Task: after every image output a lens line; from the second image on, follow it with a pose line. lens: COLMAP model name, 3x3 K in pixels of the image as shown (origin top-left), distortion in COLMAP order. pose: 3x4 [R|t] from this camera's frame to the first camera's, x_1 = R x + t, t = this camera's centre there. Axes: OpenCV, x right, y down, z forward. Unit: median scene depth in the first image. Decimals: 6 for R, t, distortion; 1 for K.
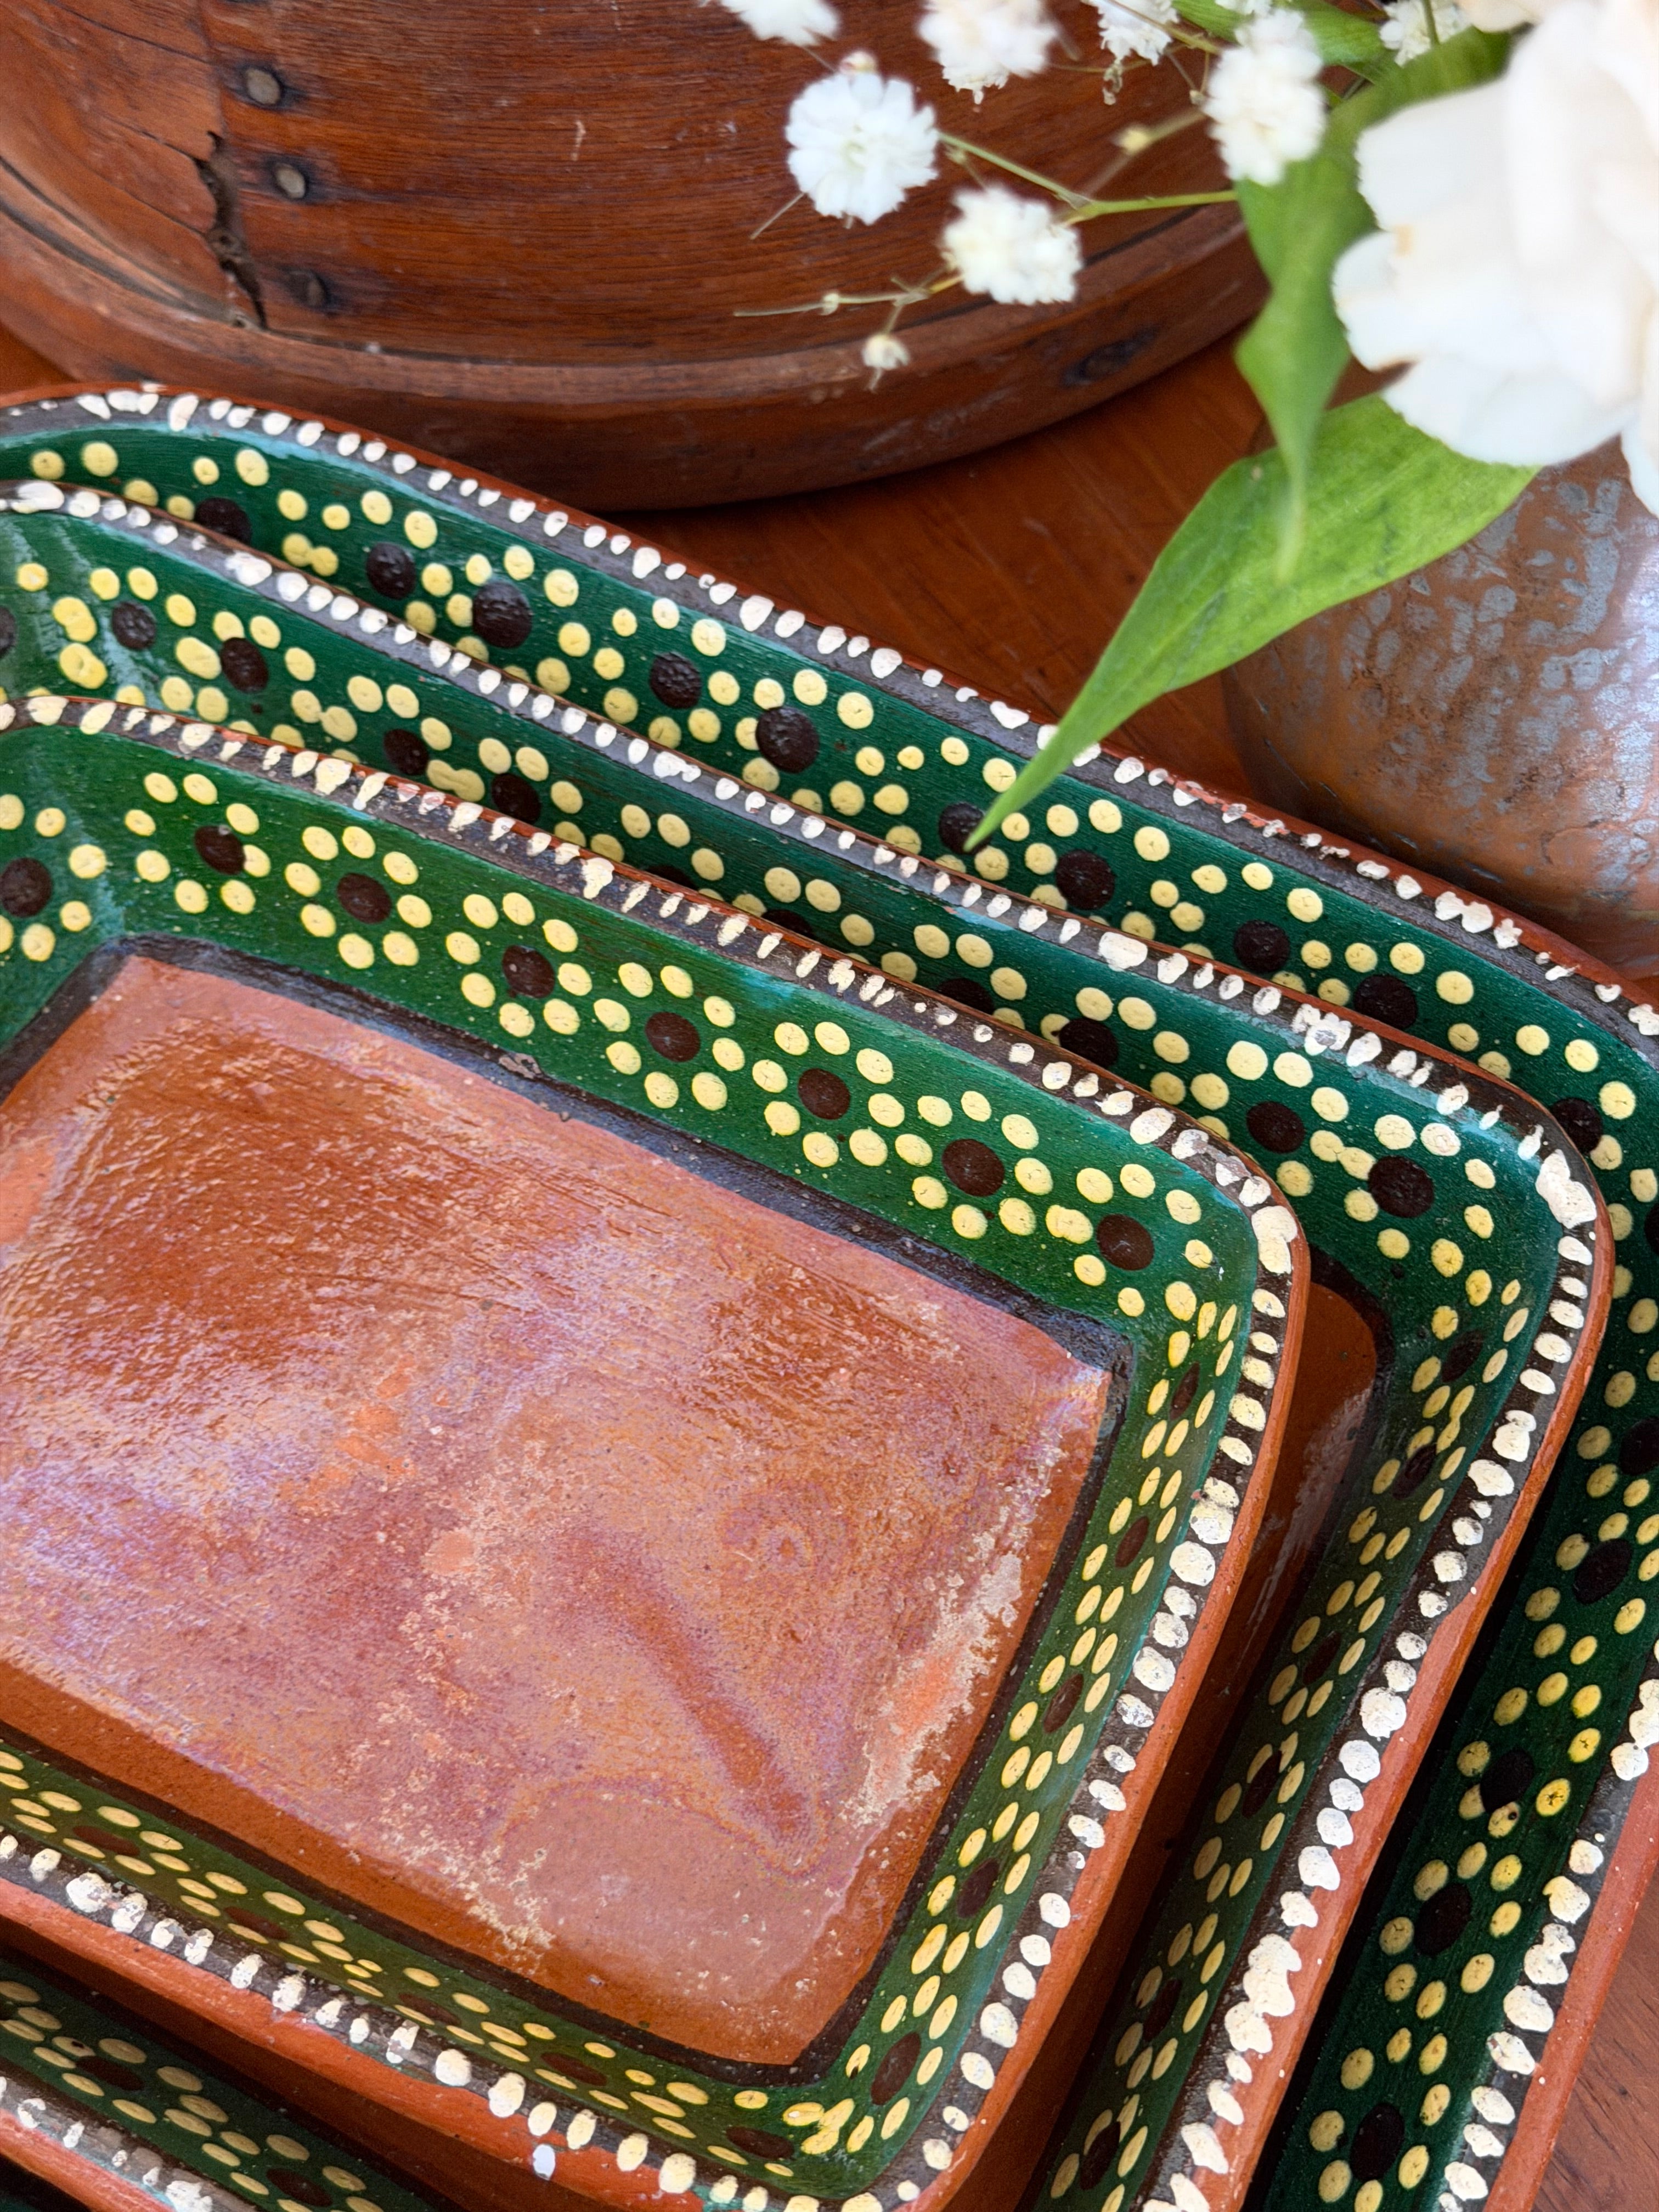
lens RADIAL K [[3222.9, 0, 807.0], [0, 3222.9, 1110.6], [0, 0, 1]] dist [0.207103, -0.350210]
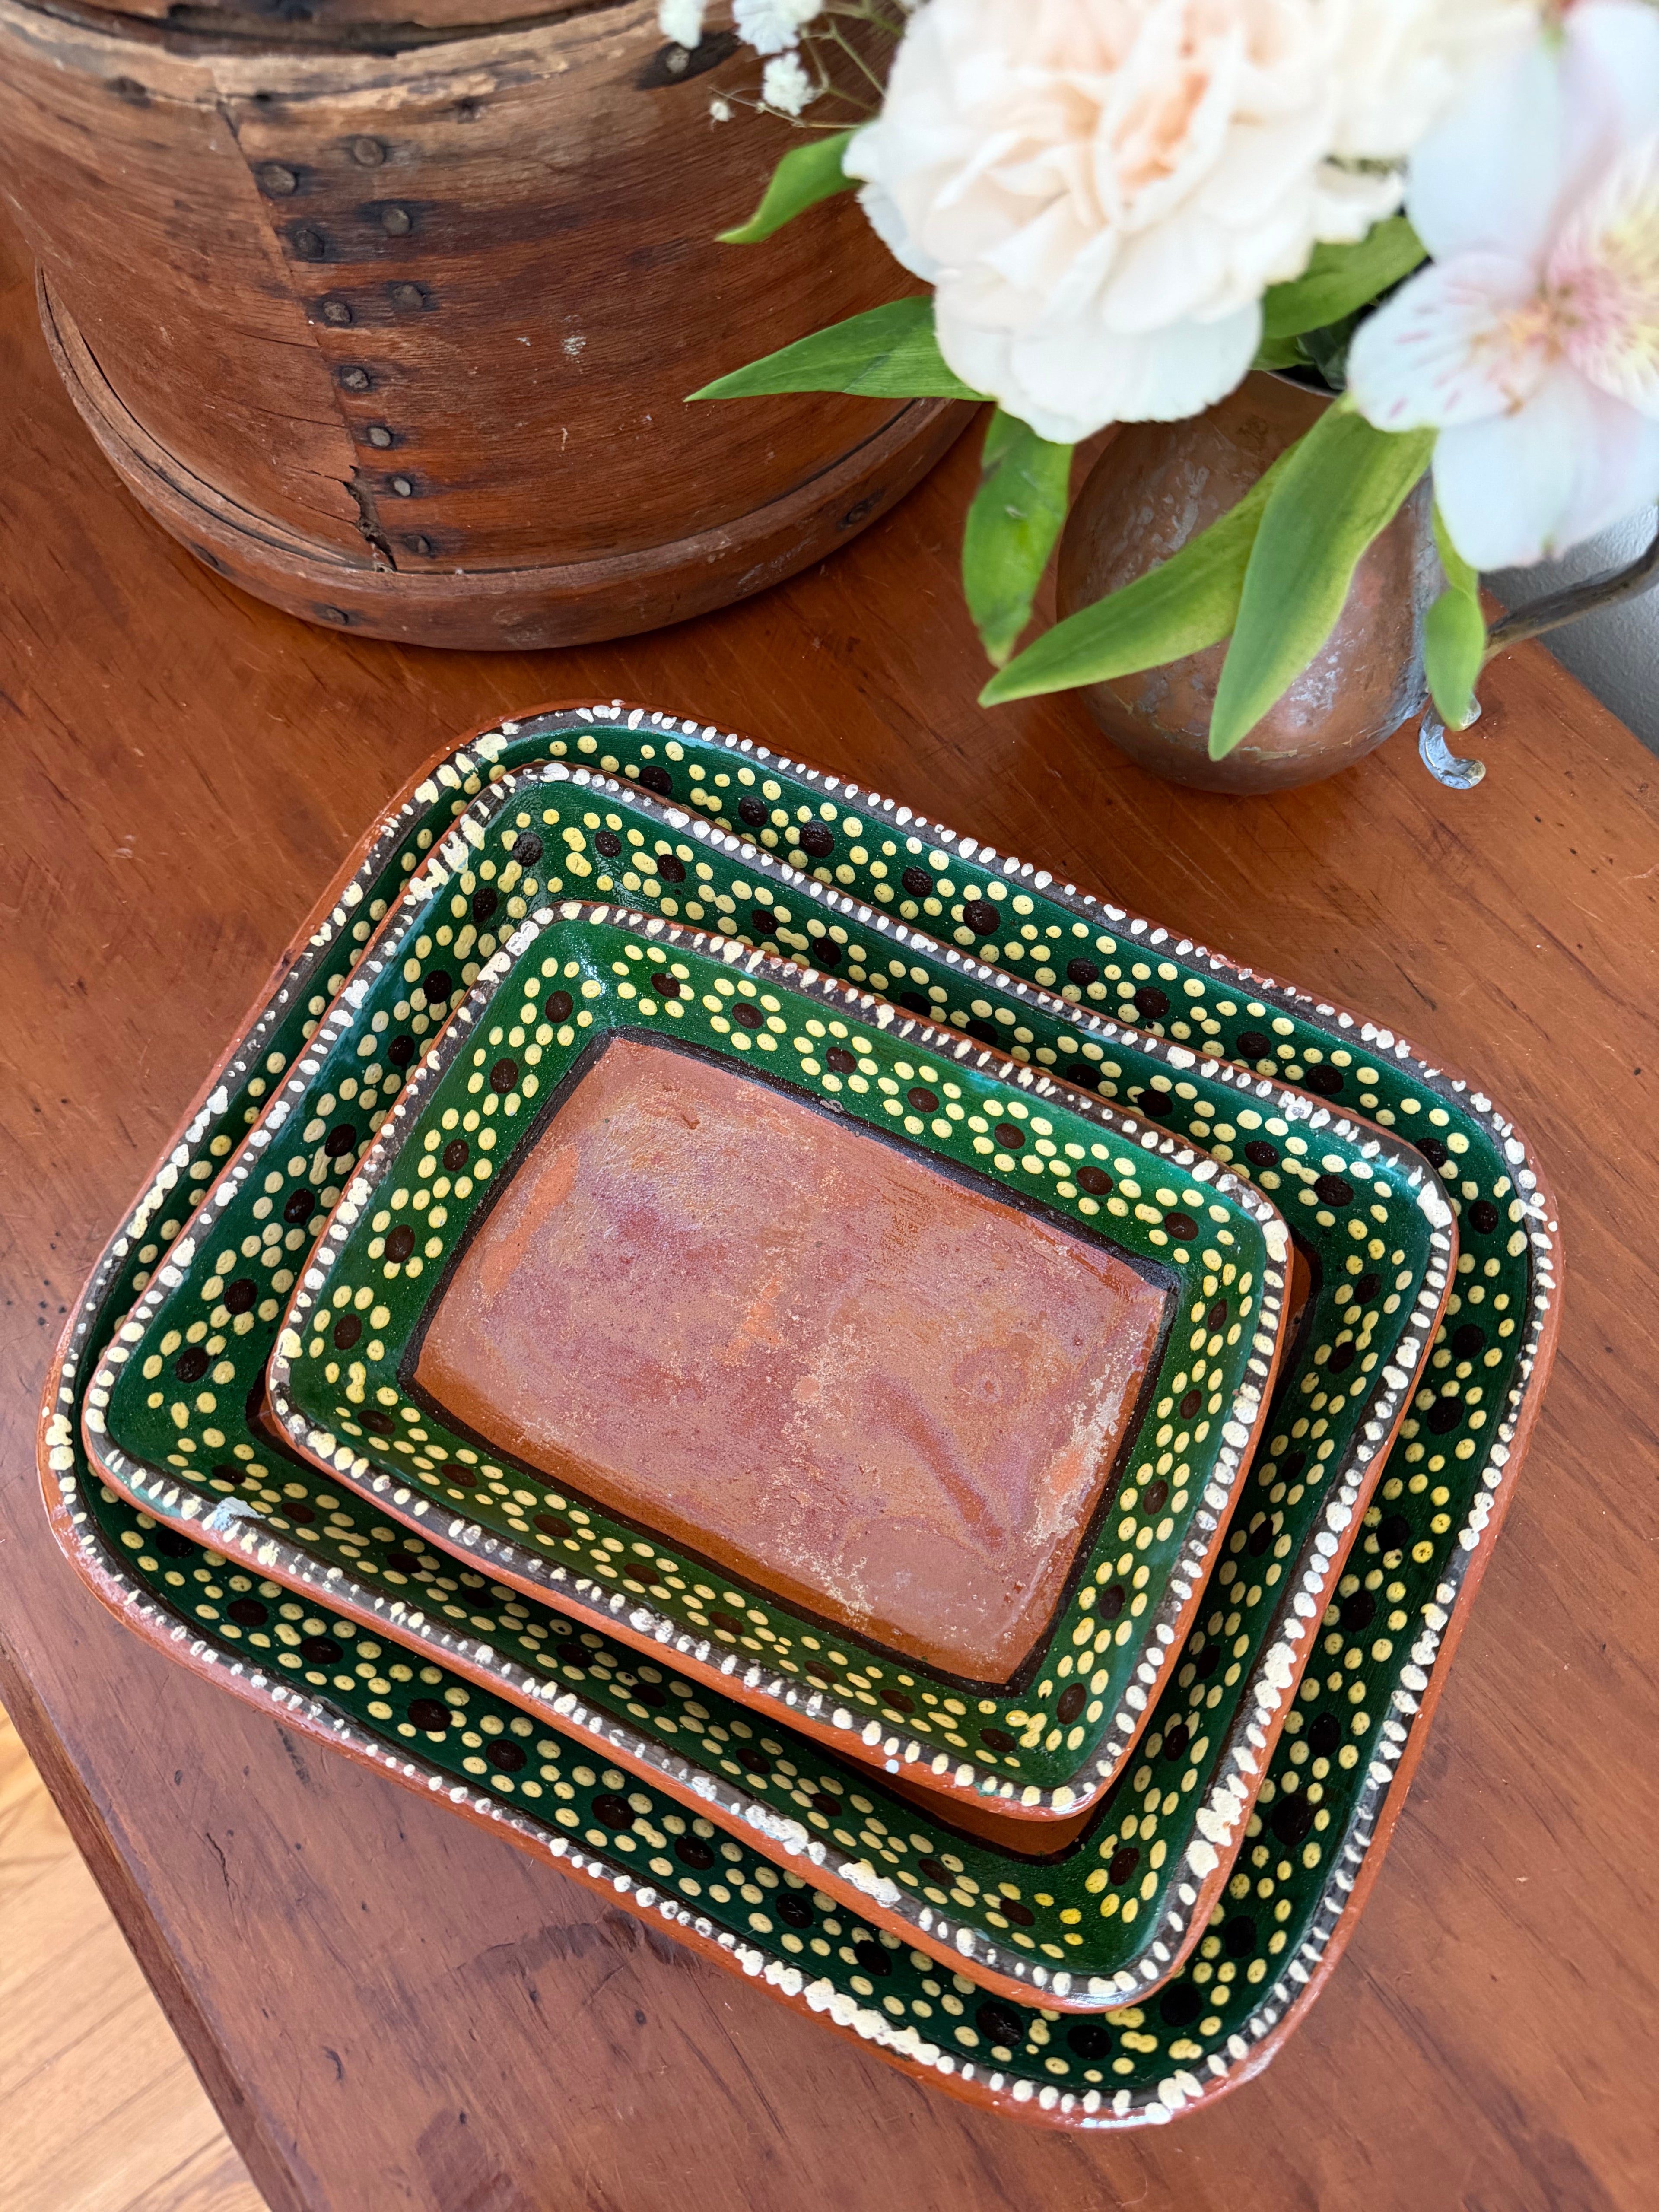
lens RADIAL K [[1612.9, 0, 809.1], [0, 1612.9, 1100.6], [0, 0, 1]] dist [0.192482, -0.415146]
pose [[0.999971, 0.004268, 0.006262, -0.114890], [-0.005267, 0.985536, 0.169386, -0.180672], [-0.005449, -0.169414, 0.985530, 0.120351]]
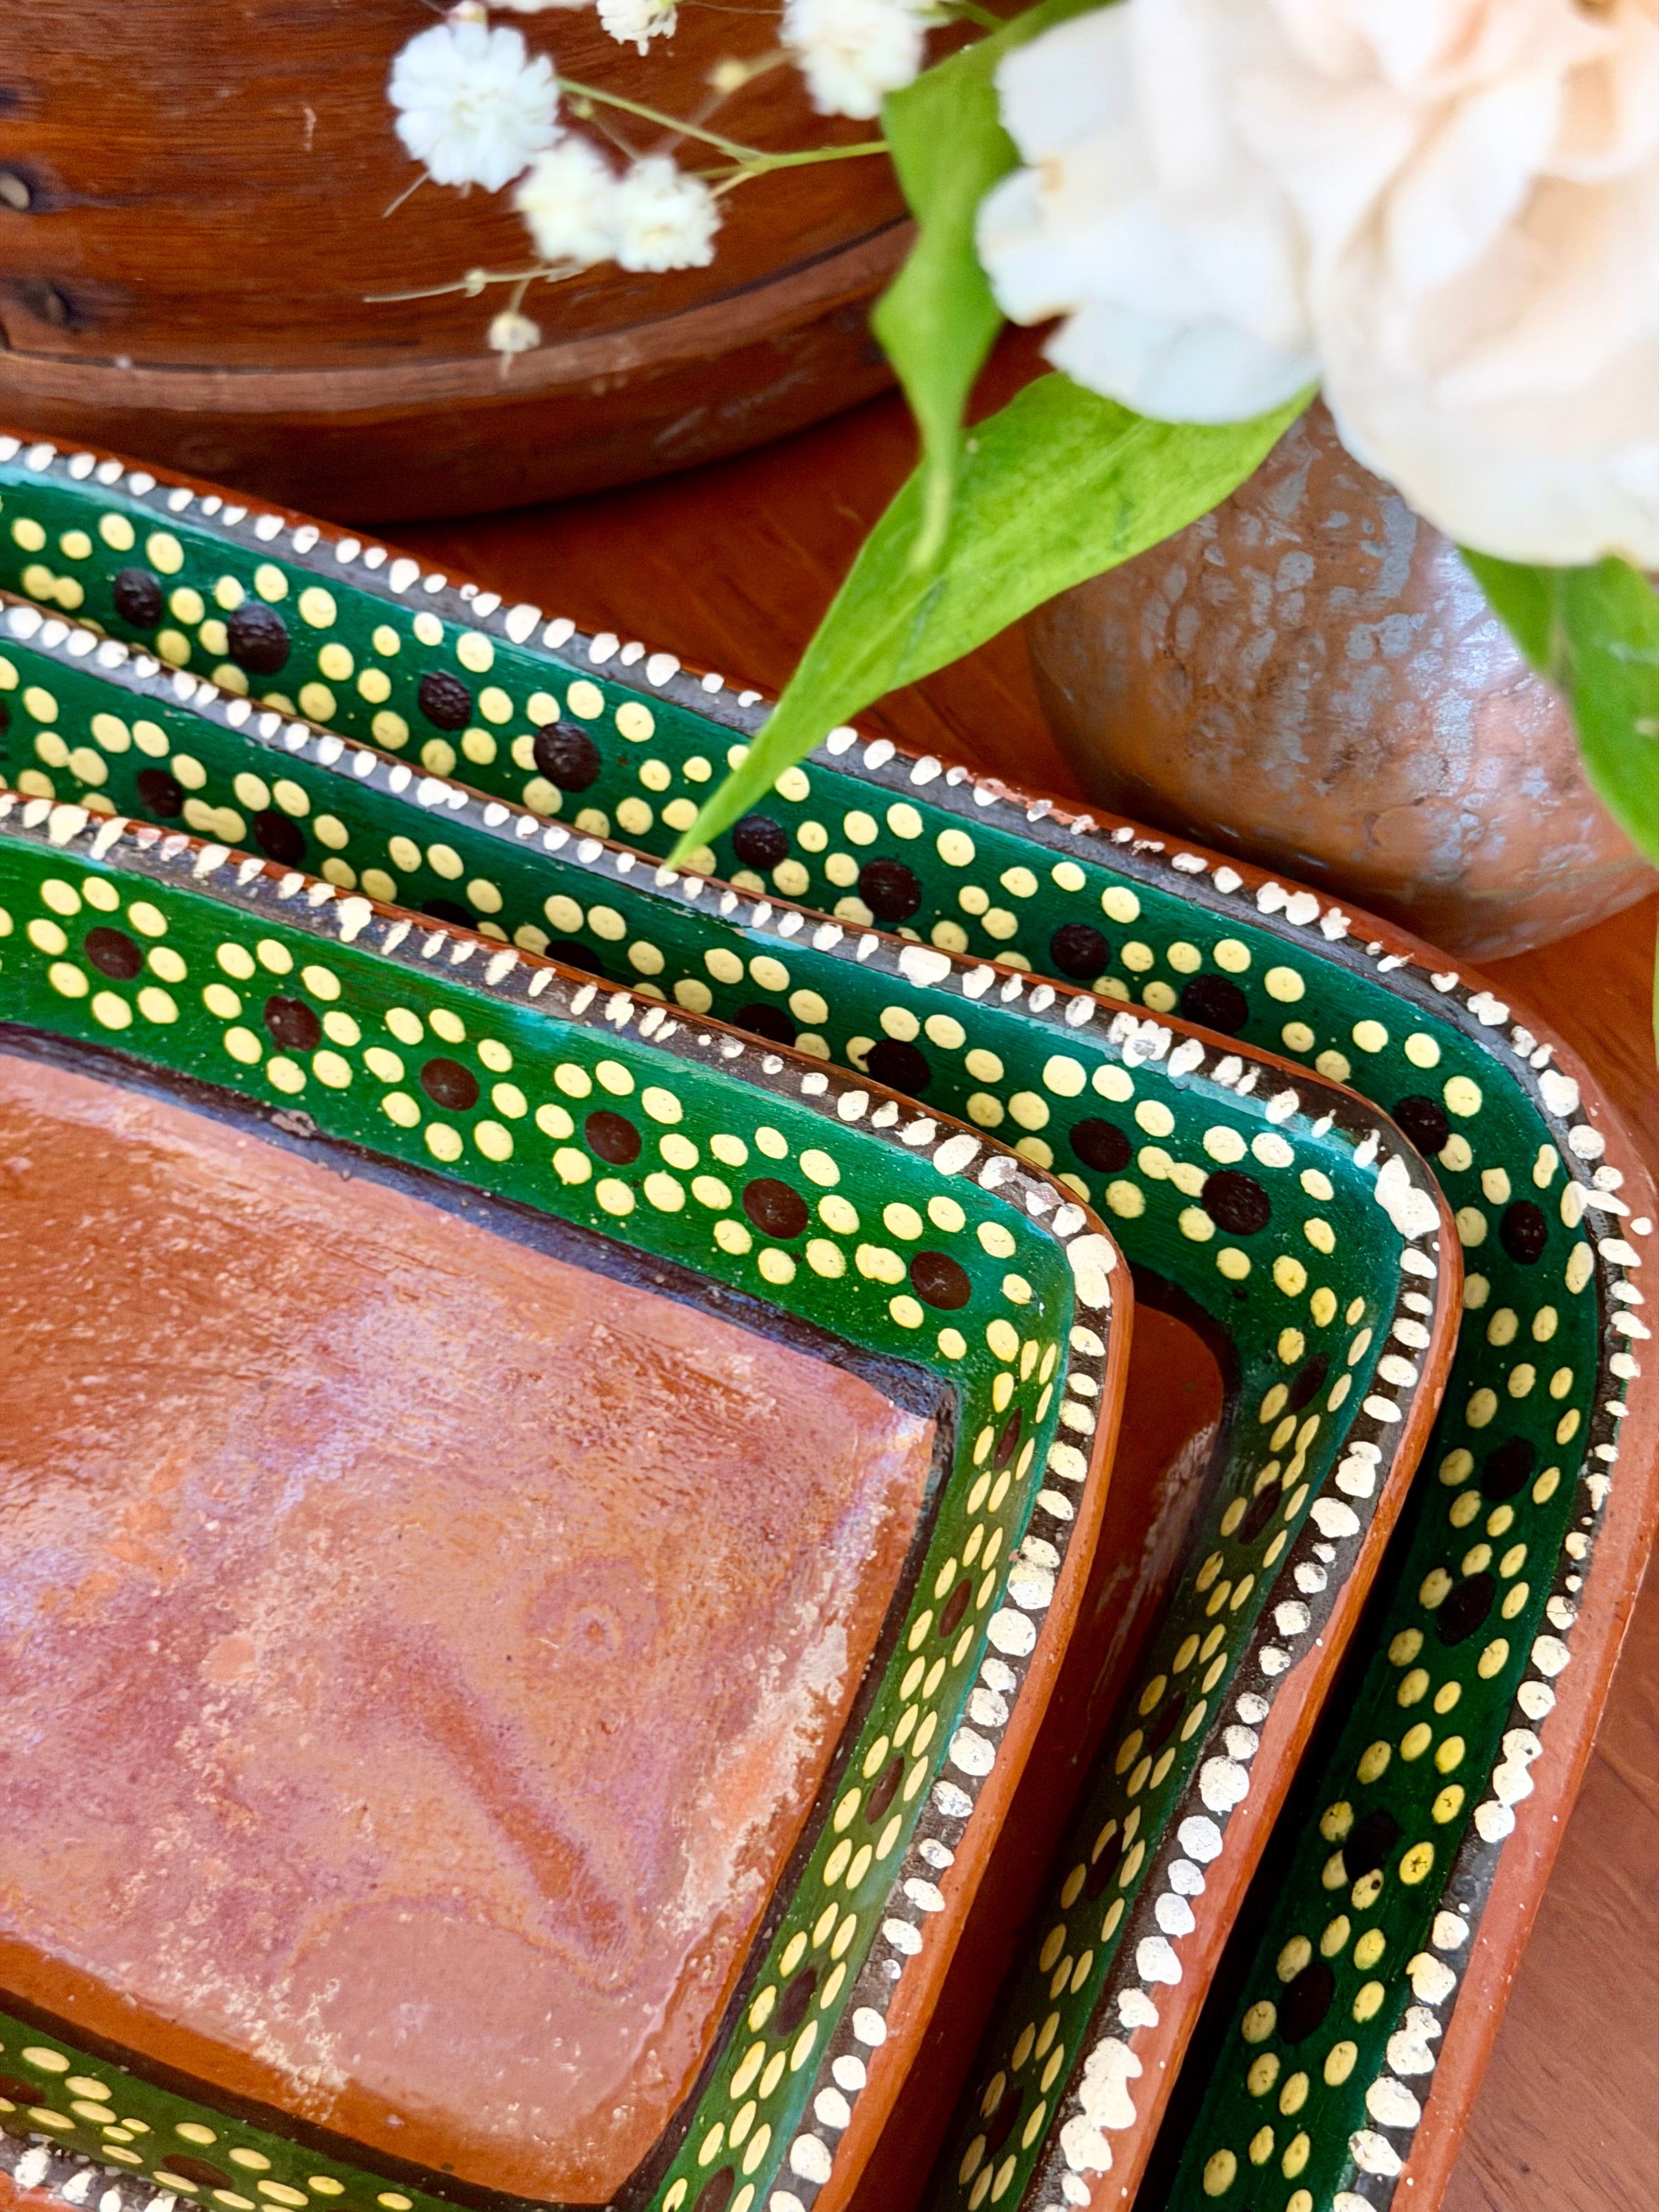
lens RADIAL K [[3213.3, 0, 803.7], [0, 3213.3, 1101.9], [0, 0, 1]] dist [0.211965, -0.417092]
pose [[0.998341, -0.057100, -0.007378, 0.069098], [0.057100, 0.998368, -0.000185, -0.012412], [0.007376, -0.000237, 0.999973, 0.076299]]
